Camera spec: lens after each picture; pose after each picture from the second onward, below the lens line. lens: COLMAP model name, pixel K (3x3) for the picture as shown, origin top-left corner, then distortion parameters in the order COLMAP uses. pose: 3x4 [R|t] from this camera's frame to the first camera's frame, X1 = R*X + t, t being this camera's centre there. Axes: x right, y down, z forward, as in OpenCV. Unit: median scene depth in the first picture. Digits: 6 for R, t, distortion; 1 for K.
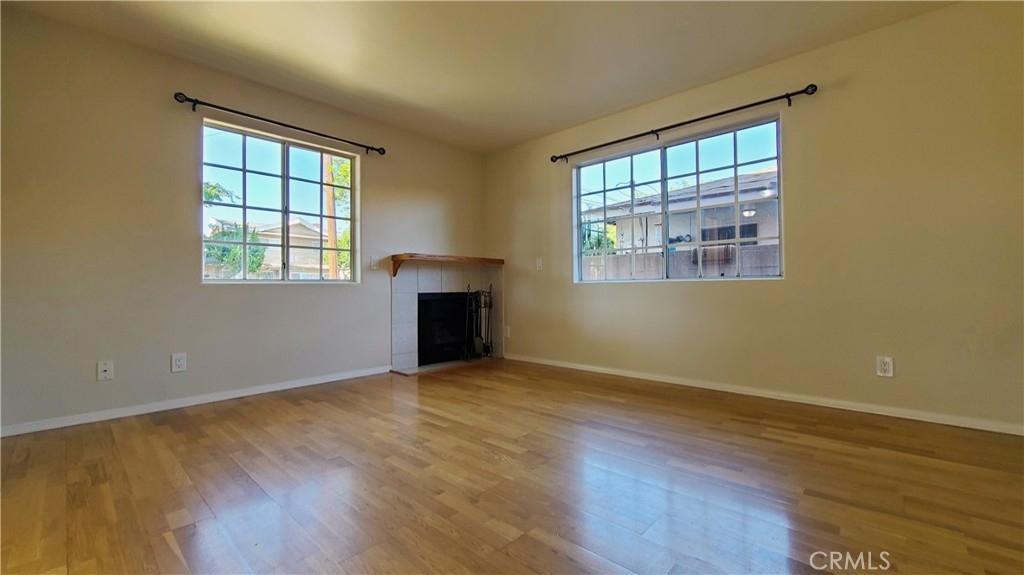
lens RADIAL K [[416.3, 0, 515.6], [0, 416.3, 281.2], [0, 0, 1]] dist [-0.000705, 0.000048]
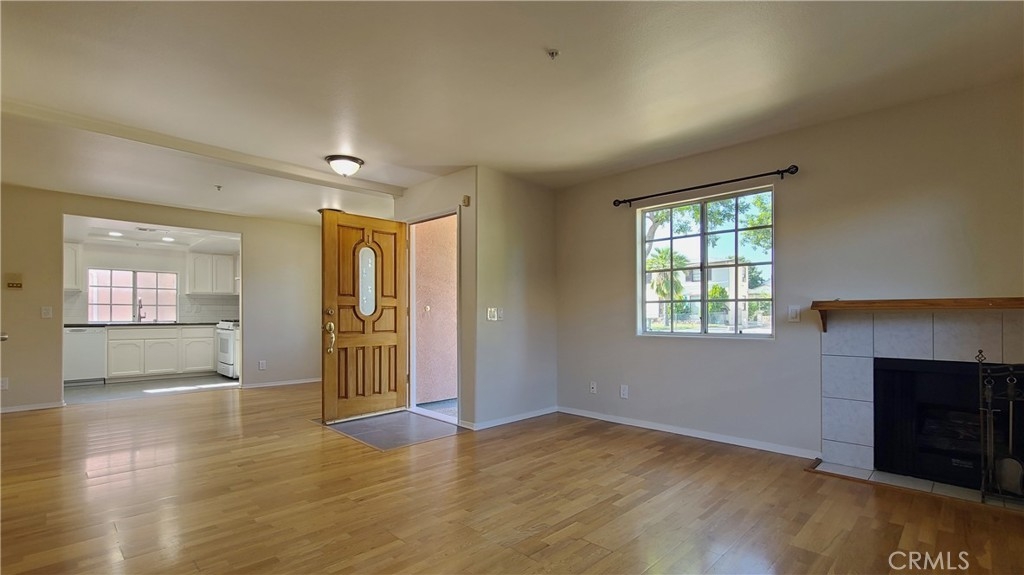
lens RADIAL K [[459.5, 0, 515.5], [0, 459.5, 313.5], [0, 0, 1]] dist [-0.001062, -0.000006]
pose [[-0.035989, 0.001441, -0.999351, 0.556188], [0.019616, 0.999807, 0.000735, -0.056907], [0.999160, -0.019577, -0.036010, 0.515995]]
